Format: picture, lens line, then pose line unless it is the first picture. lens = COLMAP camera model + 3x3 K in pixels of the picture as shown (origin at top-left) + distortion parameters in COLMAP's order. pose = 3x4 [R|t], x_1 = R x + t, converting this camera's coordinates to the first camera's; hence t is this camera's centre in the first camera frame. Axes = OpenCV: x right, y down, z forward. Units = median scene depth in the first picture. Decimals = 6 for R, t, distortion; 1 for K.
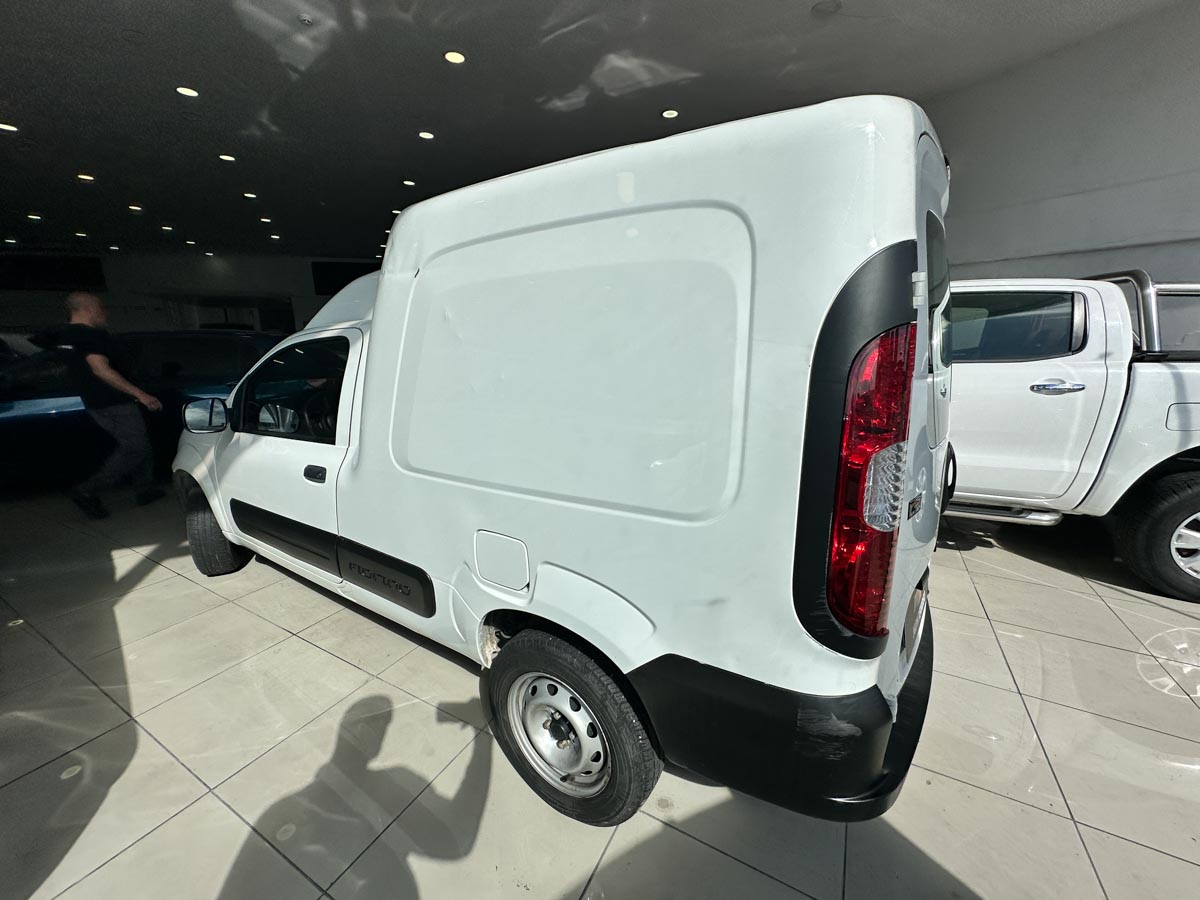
lens RADIAL K [[479.5, 0, 600.0], [0, 479.5, 450.0], [0, 0, 1]] dist [-0.001850, 0.000424]
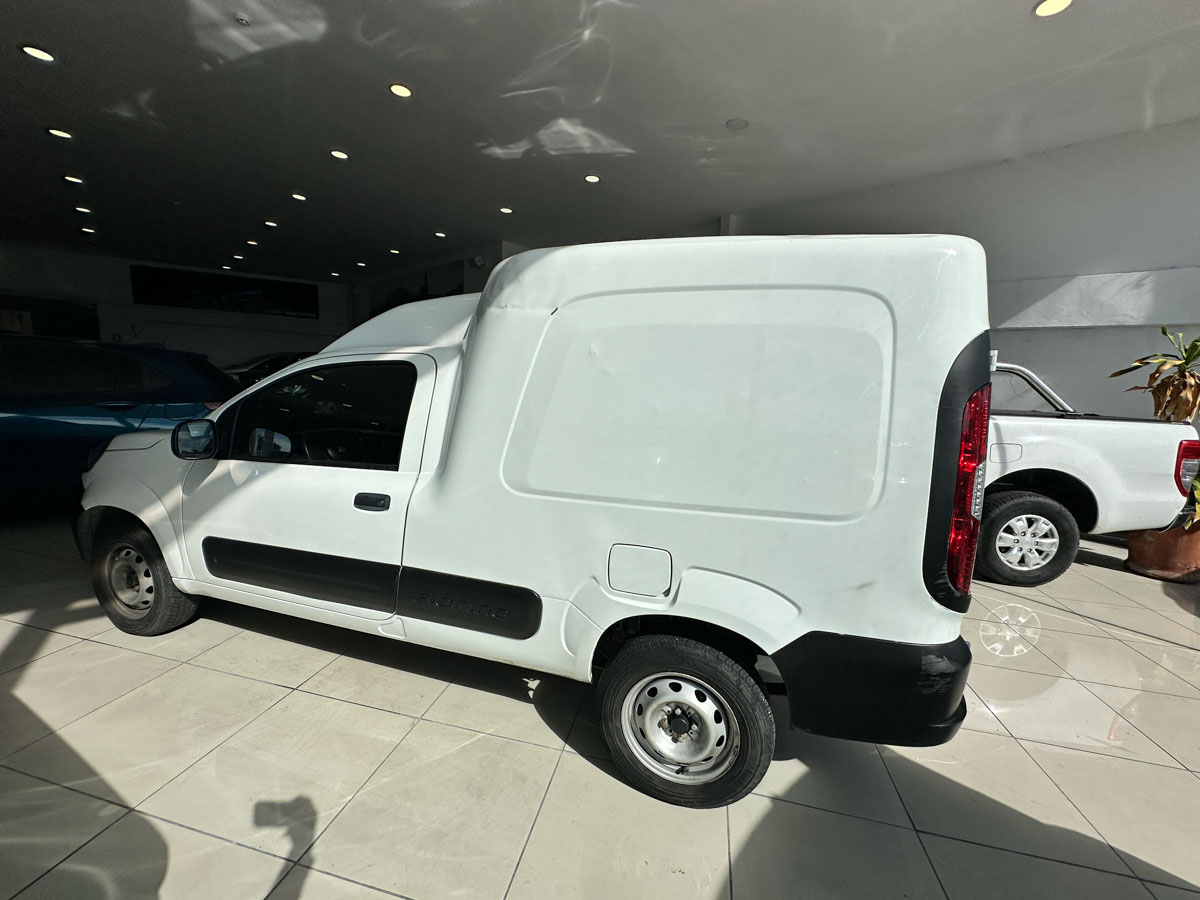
lens RADIAL K [[481.4, 0, 600.2], [0, 481.4, 453.0], [0, 0, 1]] dist [0.001309, 0.000406]
pose [[0.957883, 0.009500, 0.287001, -0.530815], [0.011717, 0.997327, -0.072119, 0.032237], [-0.286919, 0.072445, 0.955211, -0.052404]]
